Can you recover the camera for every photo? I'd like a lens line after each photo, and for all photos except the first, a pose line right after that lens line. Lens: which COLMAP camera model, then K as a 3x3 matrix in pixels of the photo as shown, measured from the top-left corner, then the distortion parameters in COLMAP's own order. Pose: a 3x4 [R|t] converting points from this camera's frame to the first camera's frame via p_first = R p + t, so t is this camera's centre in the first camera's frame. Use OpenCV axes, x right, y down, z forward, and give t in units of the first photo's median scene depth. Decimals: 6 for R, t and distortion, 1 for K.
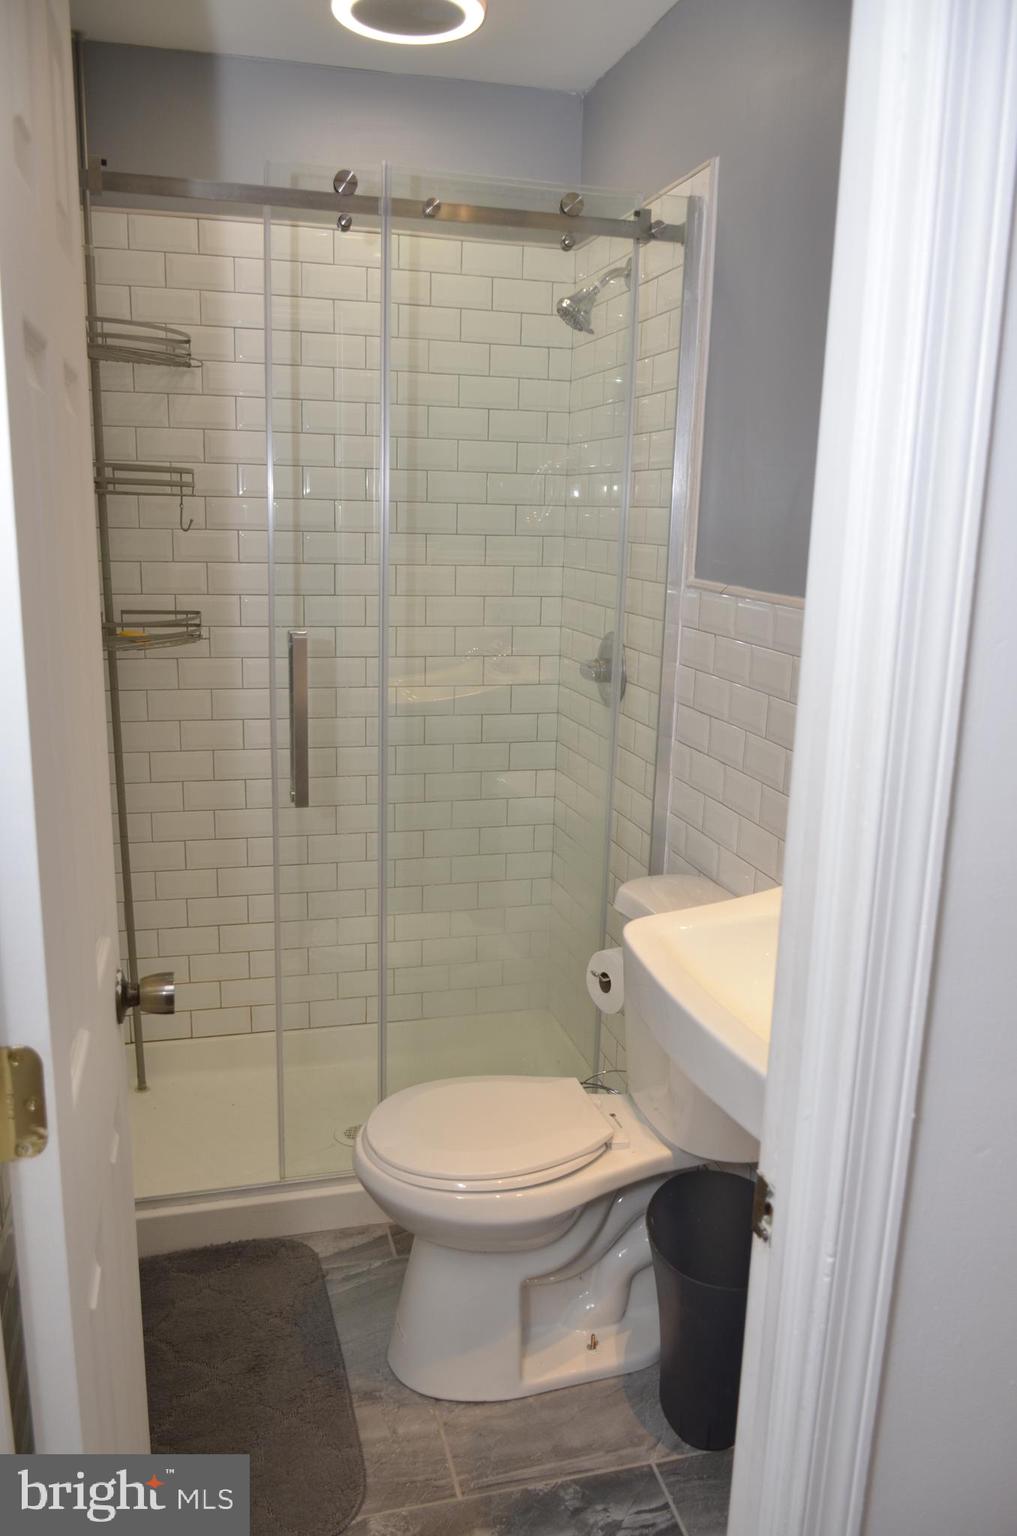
lens RADIAL K [[1158.0, 0, 508.5], [0, 1158.0, 768.0], [0, 0, 1]] dist [-0.027332, -0.009984]
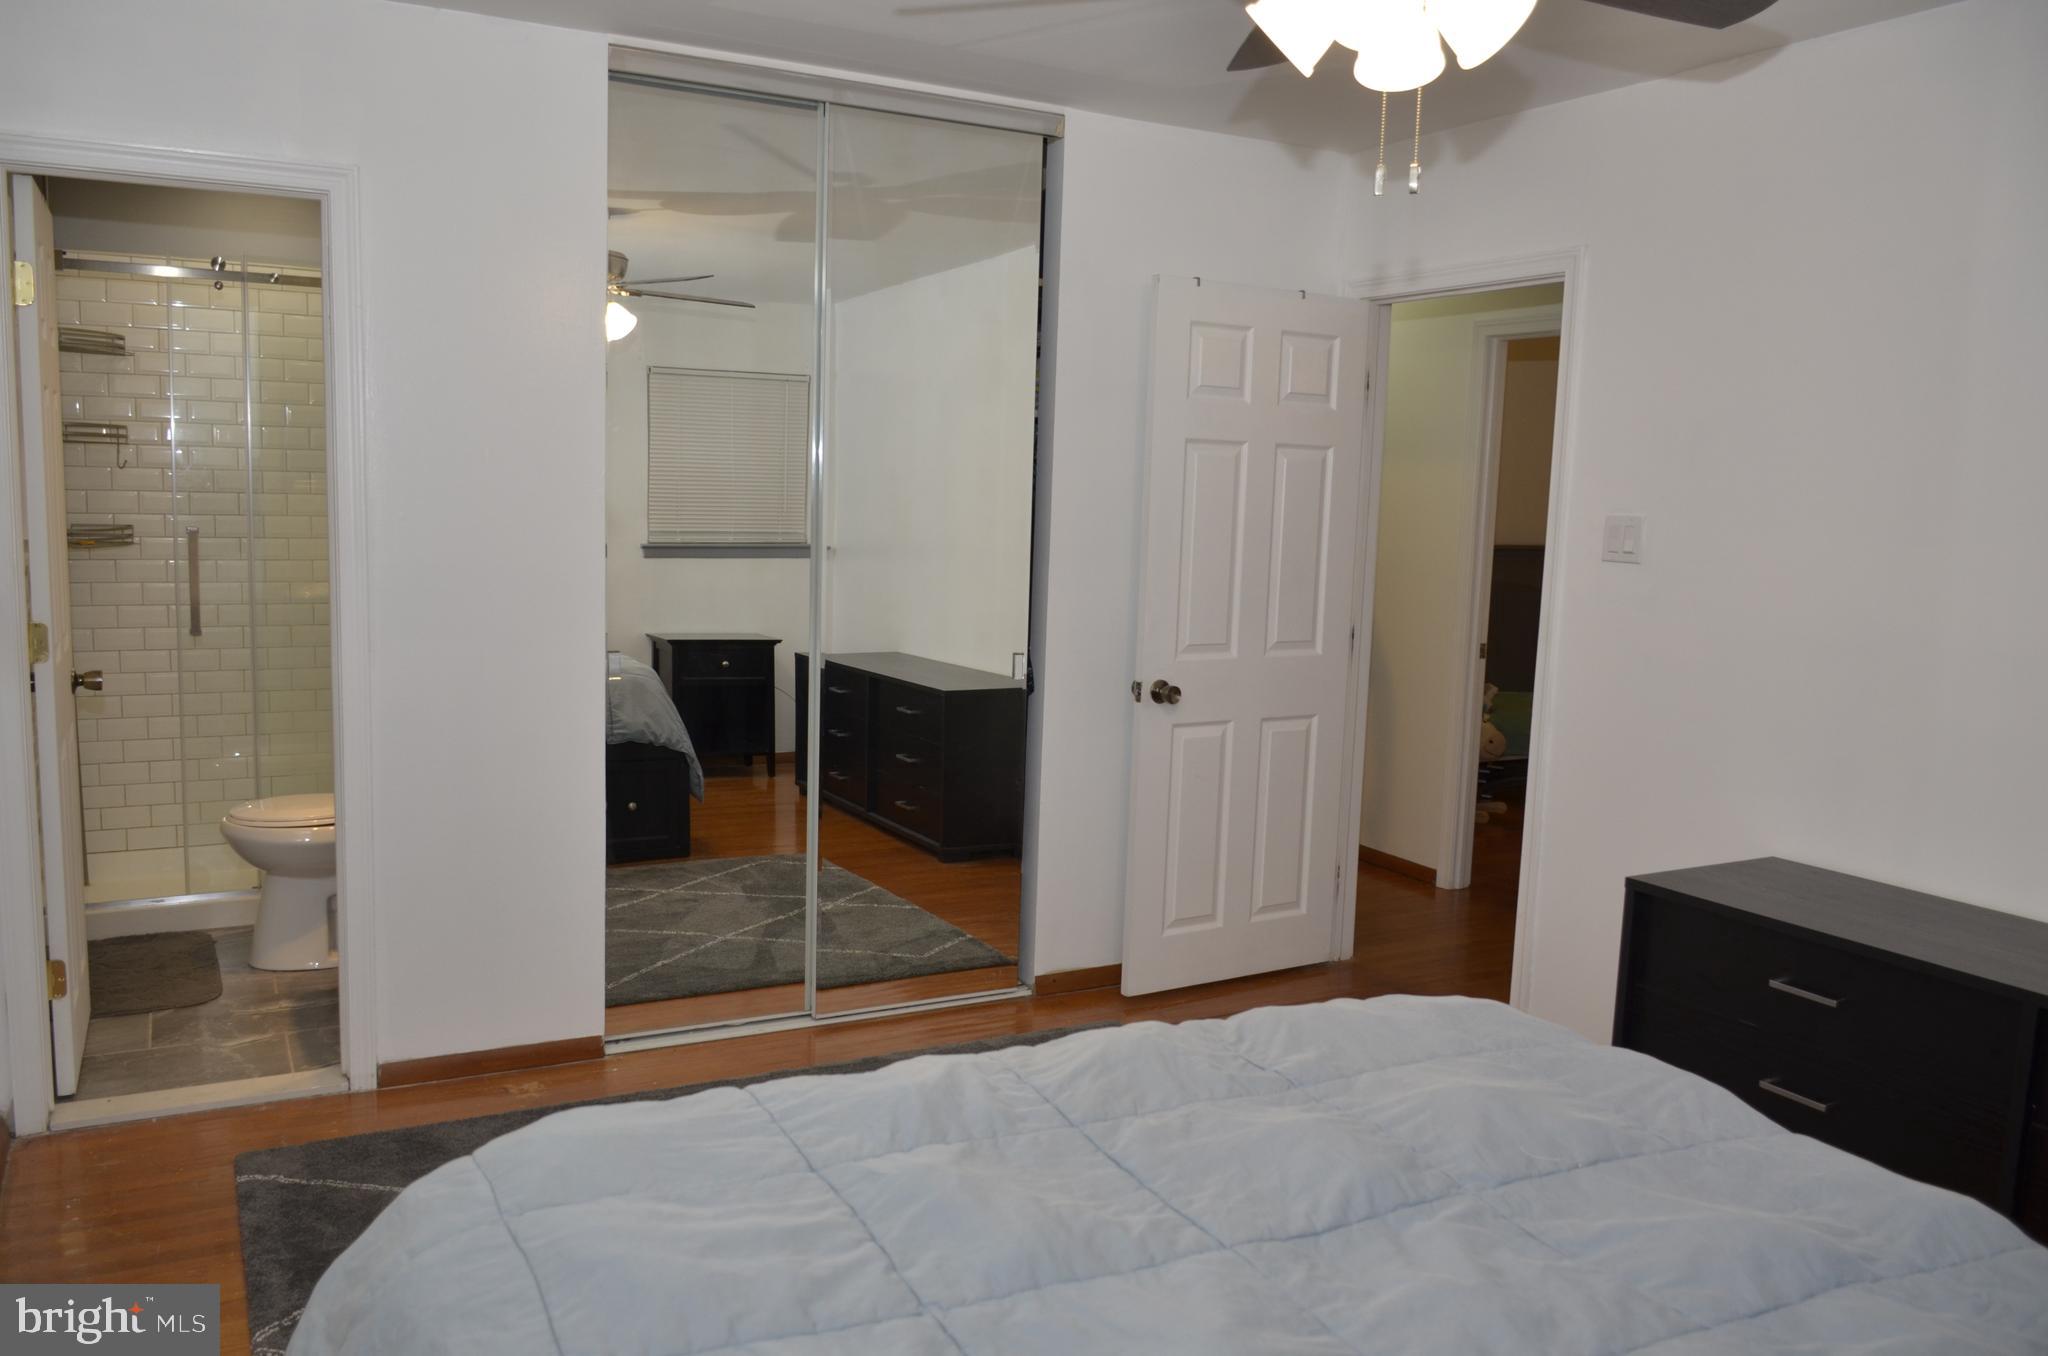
lens RADIAL K [[1543.9, 0, 1017.9], [0, 1543.9, 669.8], [0, 0, 1]] dist [-0.027332, -0.009984]
pose [[0.971251, -0.026275, 0.236605, 0.350191], [0.048356, 0.994945, -0.088010, 0.267257], [-0.233096, 0.096921, 0.967612, -1.080942]]
